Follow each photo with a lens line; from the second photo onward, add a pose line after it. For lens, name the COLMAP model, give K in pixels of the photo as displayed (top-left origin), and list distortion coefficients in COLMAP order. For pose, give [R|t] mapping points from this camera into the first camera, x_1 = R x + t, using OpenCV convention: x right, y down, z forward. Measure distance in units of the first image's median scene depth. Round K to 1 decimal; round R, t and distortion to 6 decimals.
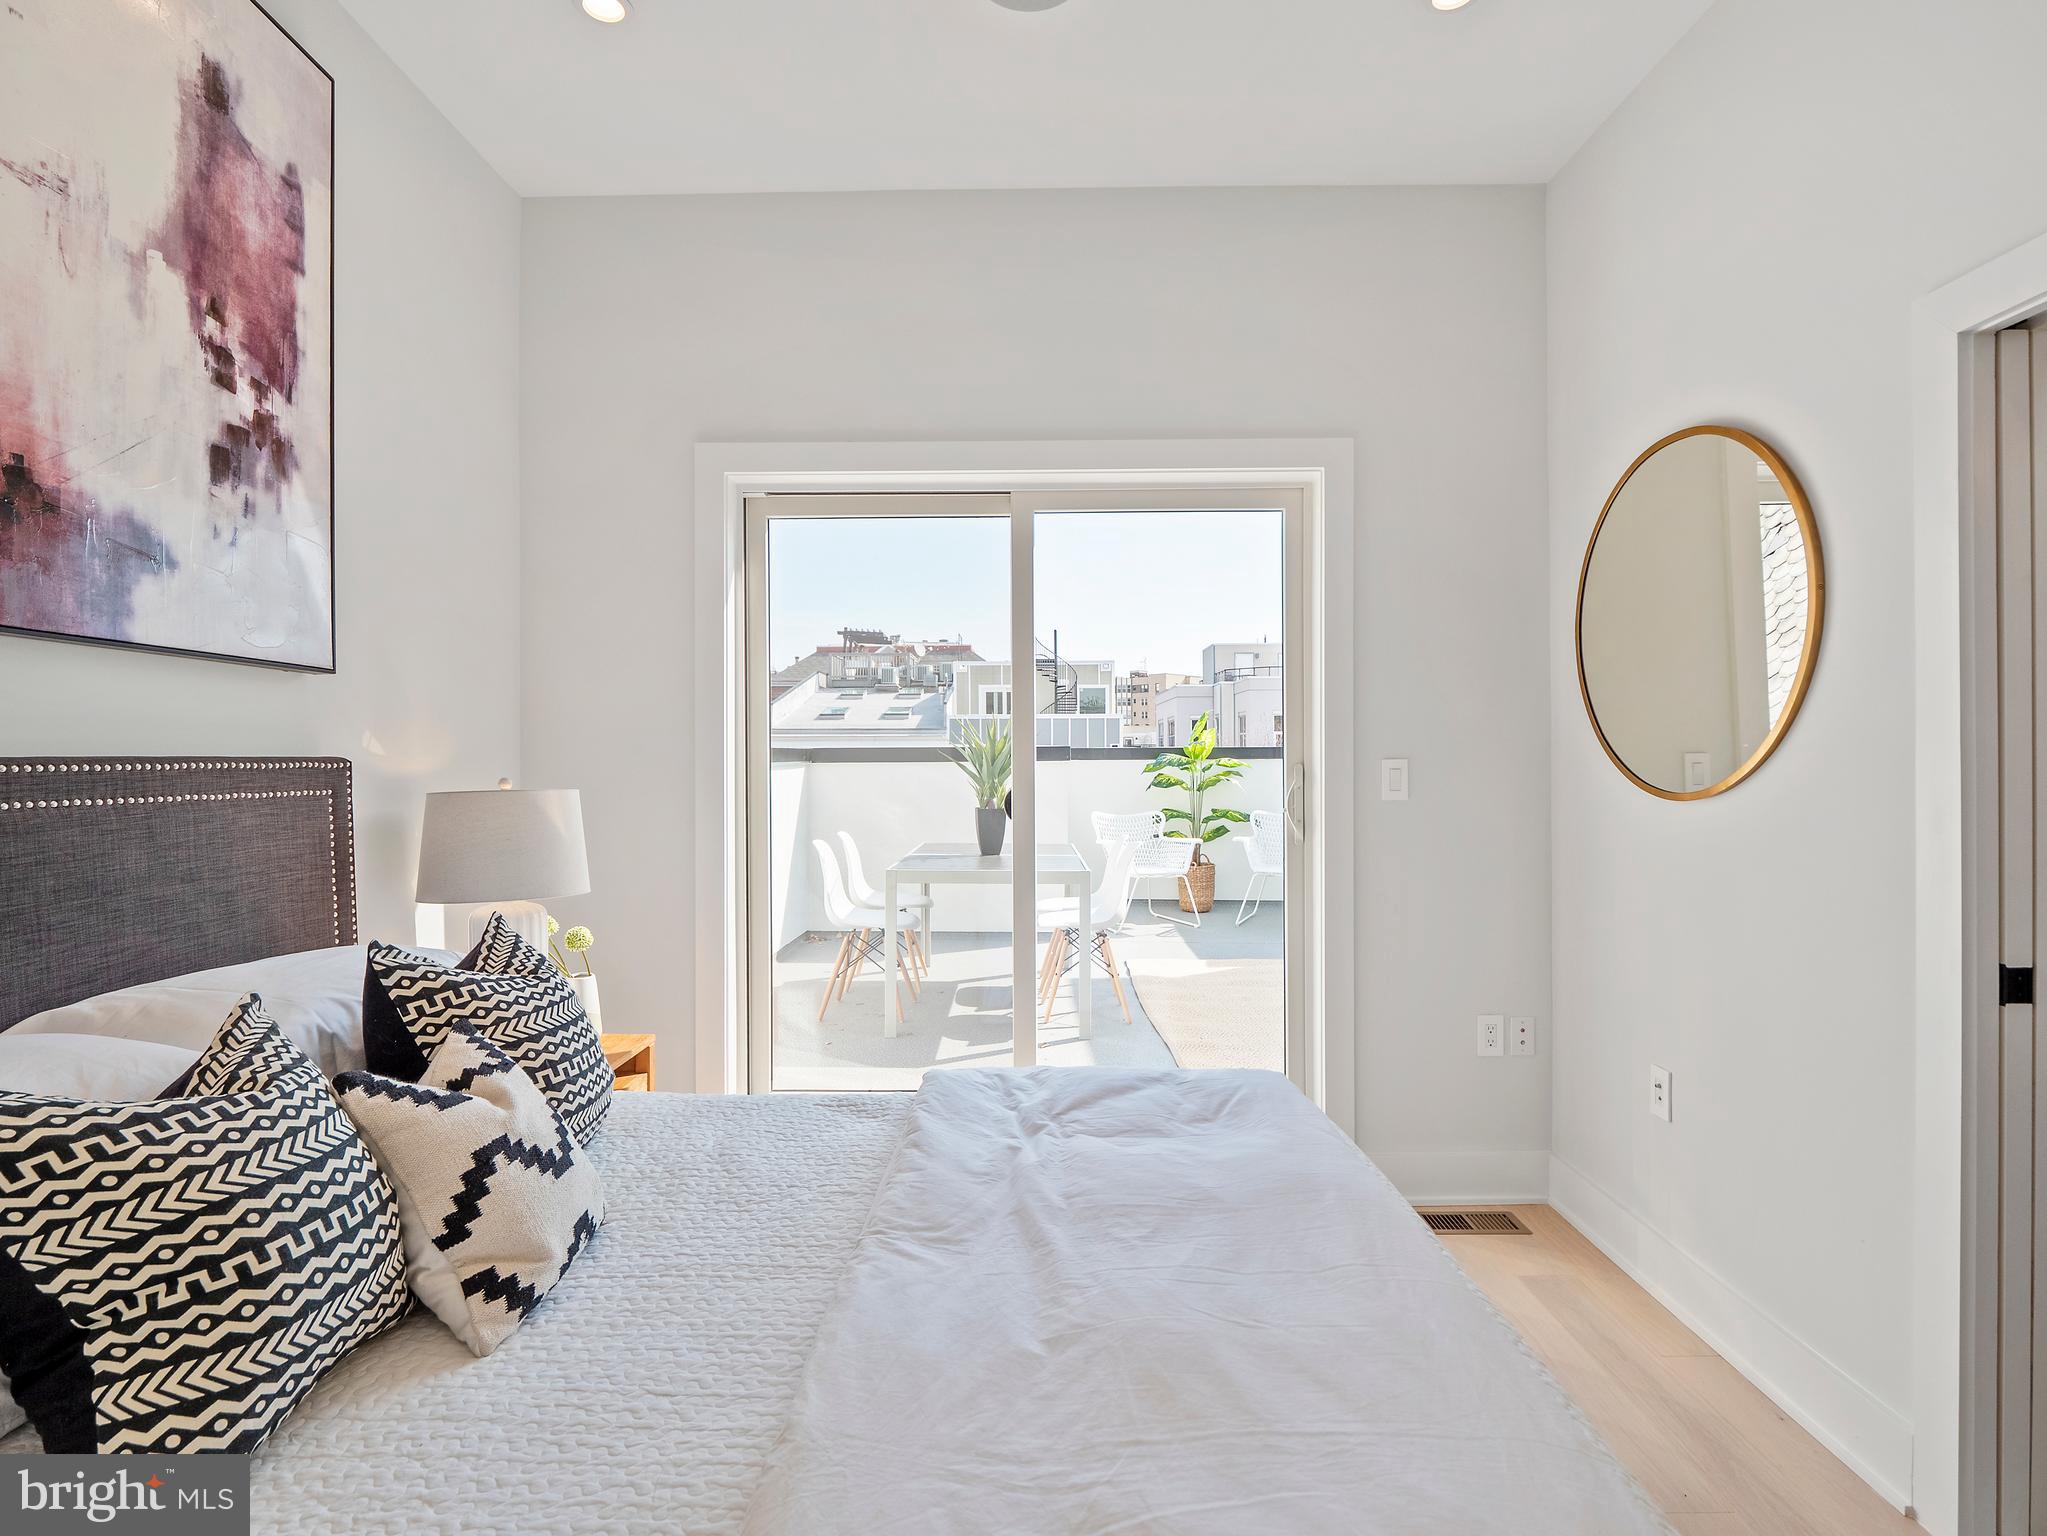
lens RADIAL K [[1002.5, 0, 1014.9], [0, 1002.5, 763.3], [0, 0, 1]] dist [-0.009073, -0.001585]
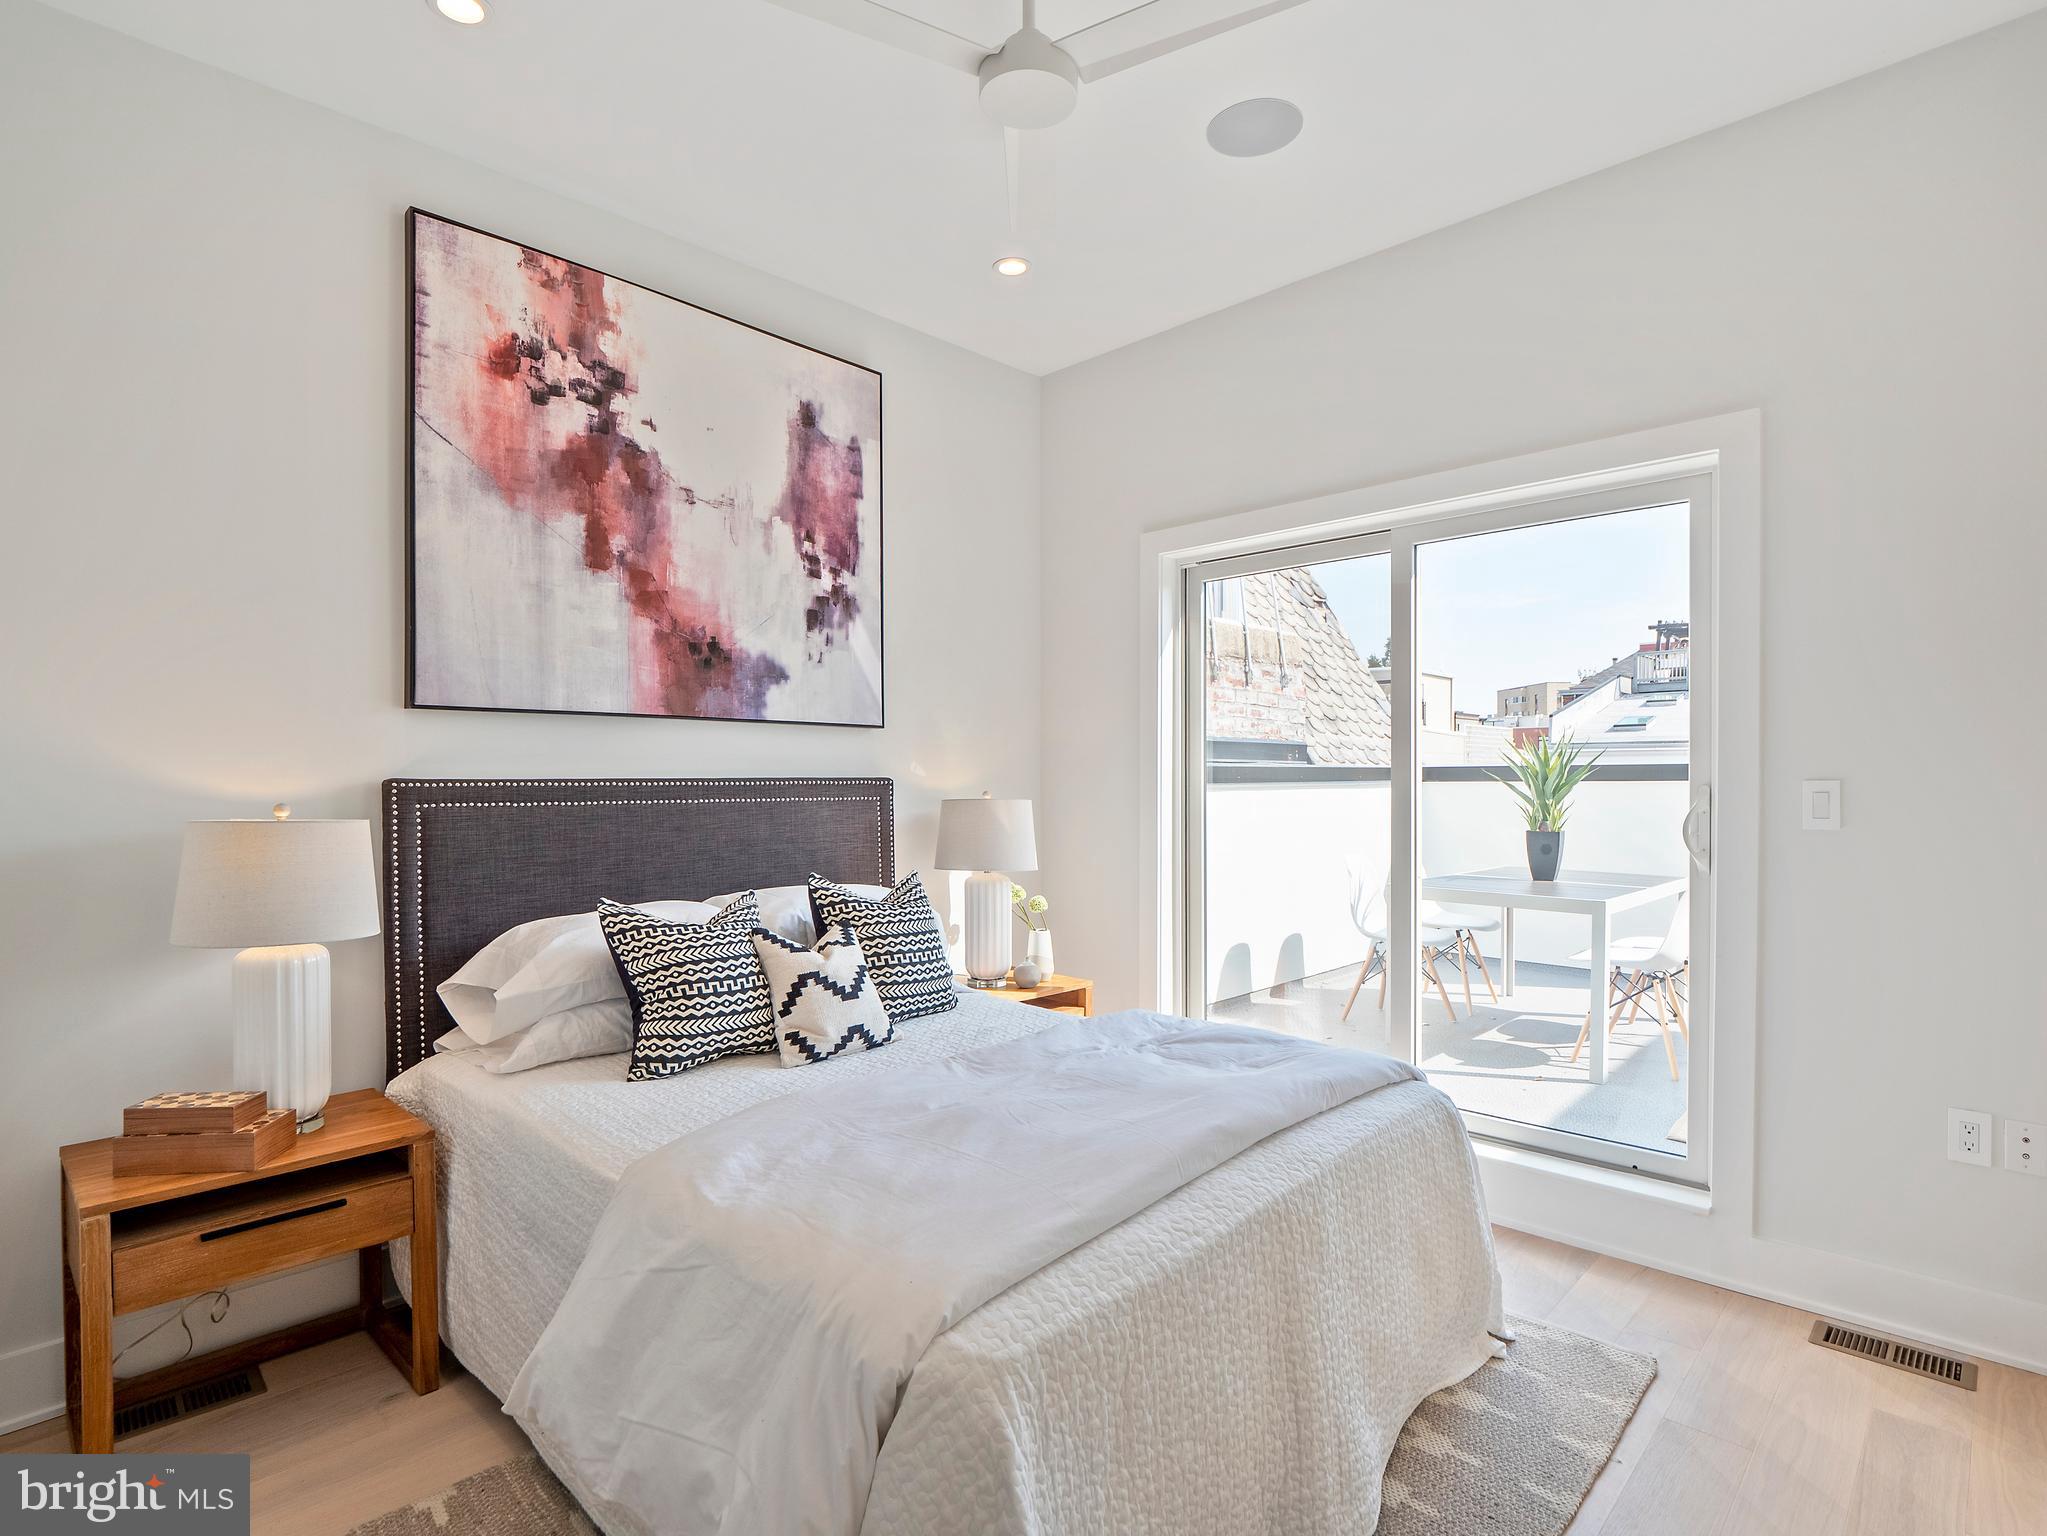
lens RADIAL K [[1051.8, 0, 1023.7], [0, 1051.8, 792.5], [0, 0, 1]] dist [0.018382, -0.021697]
pose [[0.726560, 0.010579, -0.687022, 0.819786], [-0.003238, 0.999923, 0.011972, -0.003686], [0.687096, -0.006474, 0.726538, -0.151849]]
